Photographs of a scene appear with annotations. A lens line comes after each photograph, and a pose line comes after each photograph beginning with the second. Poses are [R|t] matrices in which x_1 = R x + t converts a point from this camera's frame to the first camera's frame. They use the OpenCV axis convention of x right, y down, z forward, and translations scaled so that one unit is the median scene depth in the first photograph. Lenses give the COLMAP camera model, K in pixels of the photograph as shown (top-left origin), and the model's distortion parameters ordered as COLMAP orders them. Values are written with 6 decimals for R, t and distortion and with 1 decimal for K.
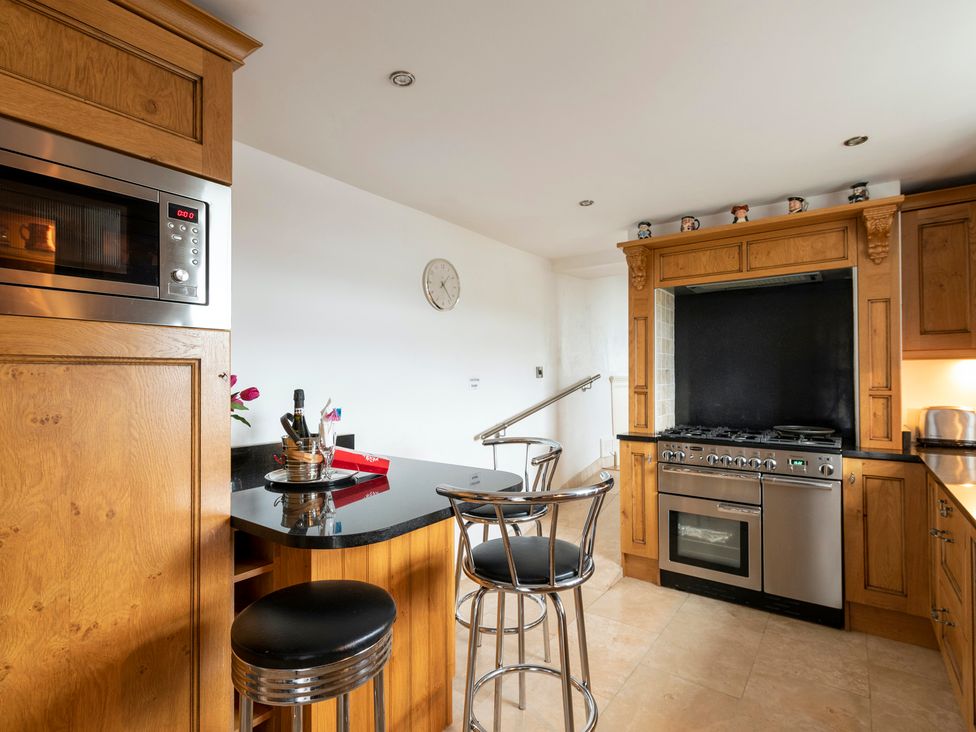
lens RADIAL K [[491.4, 0, 487.6], [0, 491.4, 370.8], [0, 0, 1]] dist [0.000726, -0.001606]
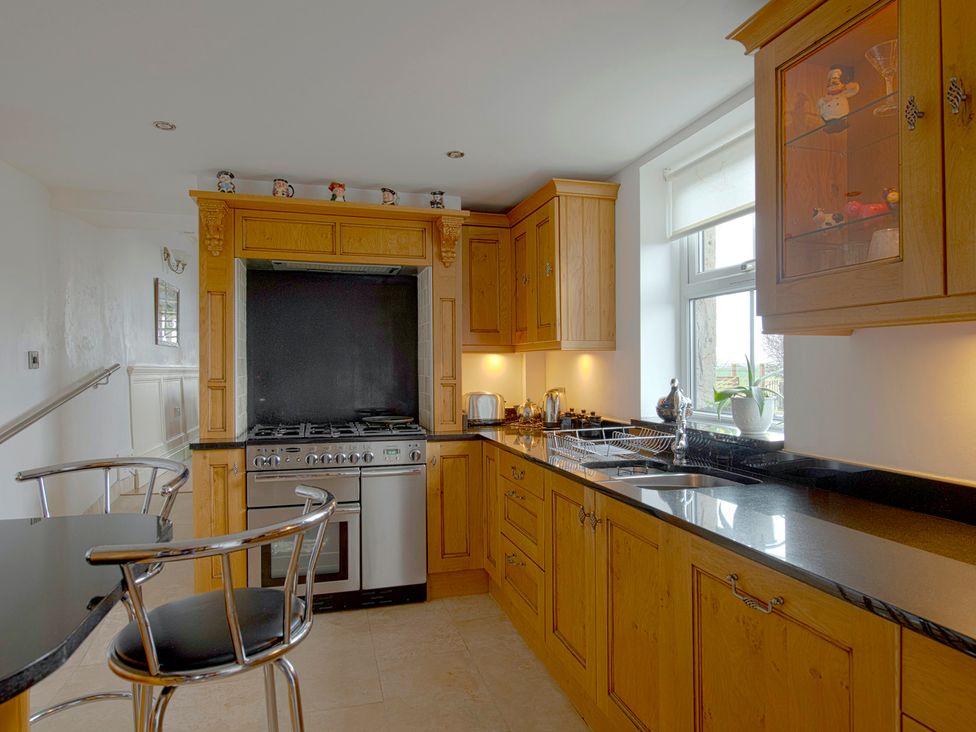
lens RADIAL K [[579.1, 0, 487.4], [0, 579.1, 366.2], [0, 0, 1]] dist [-0.015908, -0.001260]
pose [[0.608266, 0.004243, 0.793722, -0.188327], [-0.010054, 0.999947, 0.002359, 0.004936], [-0.793669, -0.009416, 0.608276, 0.114655]]
